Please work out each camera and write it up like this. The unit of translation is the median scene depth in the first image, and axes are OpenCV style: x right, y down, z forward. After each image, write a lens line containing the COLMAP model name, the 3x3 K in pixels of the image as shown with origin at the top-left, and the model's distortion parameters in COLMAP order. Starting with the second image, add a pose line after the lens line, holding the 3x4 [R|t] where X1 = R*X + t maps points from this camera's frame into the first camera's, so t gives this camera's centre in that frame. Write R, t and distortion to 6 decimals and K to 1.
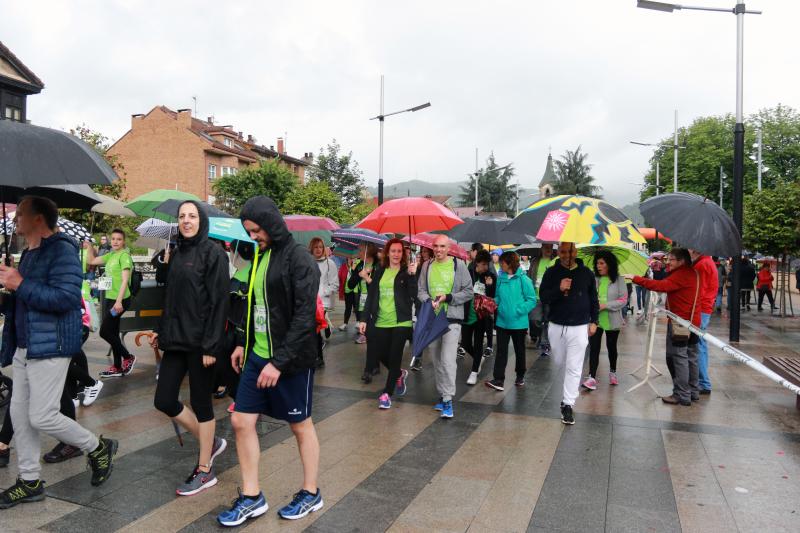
lens RADIAL K [[623.5, 0, 395.9], [0, 623.5, 270.5], [0, 0, 1]] dist [-0.084102, 0.049880]
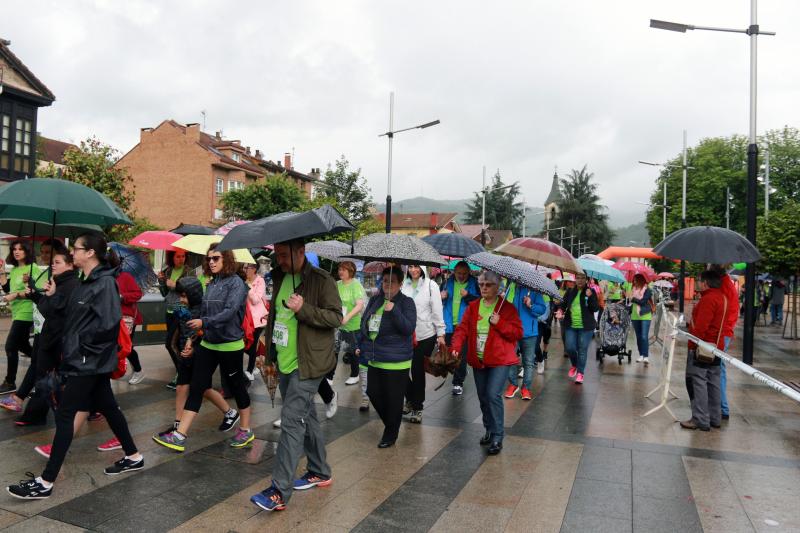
lens RADIAL K [[623.5, 0, 396.3], [0, 623.5, 269.1], [0, 0, 1]] dist [-0.084102, 0.049880]
pose [[0.999878, 0.014158, -0.006531, -0.001920], [-0.014339, 0.999489, -0.028573, -0.000247], [0.006123, 0.028663, 0.999570, 0.002347]]
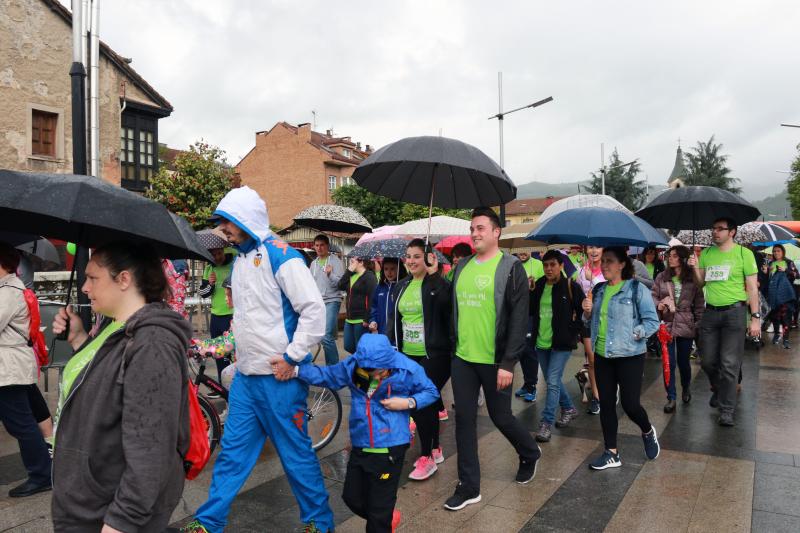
lens RADIAL K [[623.5, 0, 394.0], [0, 623.5, 271.5], [0, 0, 1]] dist [-0.084102, 0.049880]
pose [[0.980605, -0.026883, -0.194140, -0.002489], [0.025395, 0.999626, -0.010149, -0.000844], [0.194341, 0.005022, 0.980921, 0.016377]]
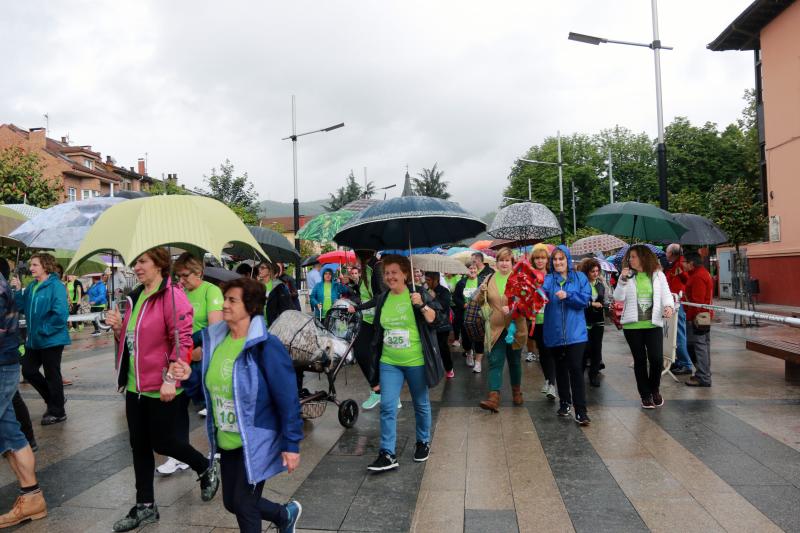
lens RADIAL K [[623.5, 0, 397.5], [0, 623.5, 269.2], [0, 0, 1]] dist [-0.084102, 0.049880]
pose [[0.972278, -0.042789, 0.229881, -0.045867], [0.050235, 0.998382, -0.026631, -0.000017], [-0.228370, 0.037441, 0.972854, -0.000020]]
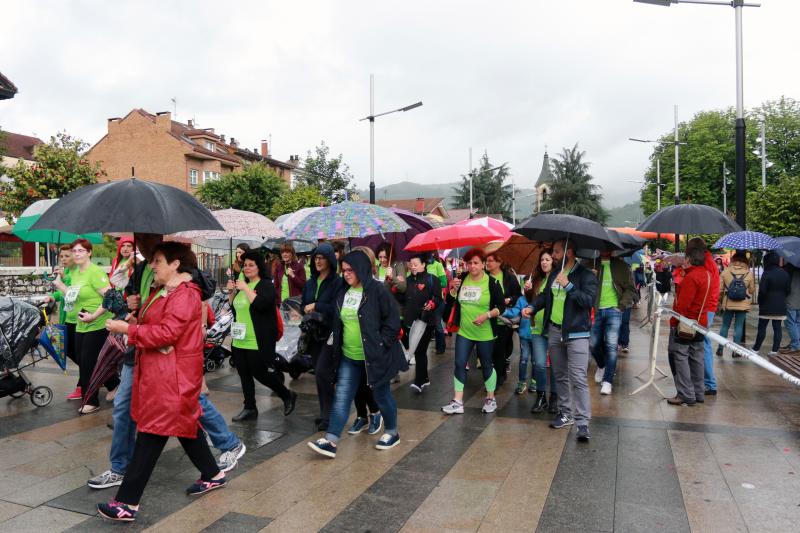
lens RADIAL K [[654.0, 0, 396.4], [0, 654.0, 270.1], [0, 0, 1]] dist [-0.080429, 0.050960]
pose [[0.999716, -0.019217, 0.014126, -0.001689], [0.019363, 0.999760, -0.010289, 0.000338], [-0.013925, 0.010559, 0.999847, -0.004321]]
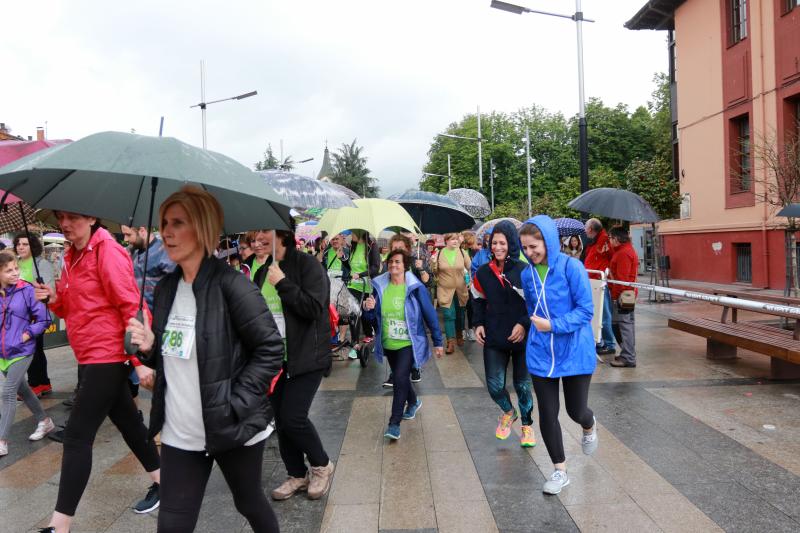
lens RADIAL K [[623.5, 0, 398.3], [0, 623.5, 268.5], [0, 0, 1]] dist [-0.084102, 0.049880]
pose [[0.934371, -0.055977, 0.351876, -0.040709], [0.053307, 0.998429, 0.017280, -0.000263], [-0.352291, 0.002612, 0.935887, 0.012342]]
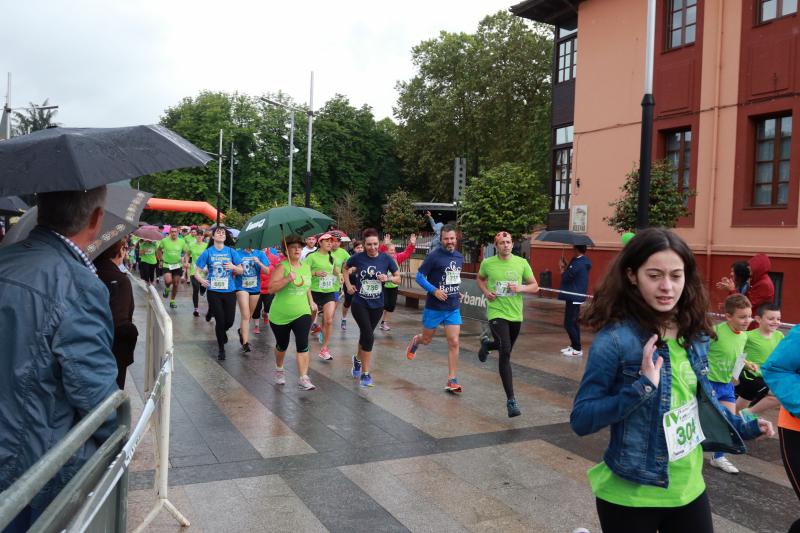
lens RADIAL K [[623.5, 0, 396.5], [0, 623.5, 268.3], [0, 0, 1]] dist [-0.084102, 0.049880]
pose [[0.663938, -0.016924, 0.747596, -0.071116], [-0.015364, 0.999224, 0.036265, -0.006674], [-0.747630, -0.035564, 0.663163, 0.164035]]
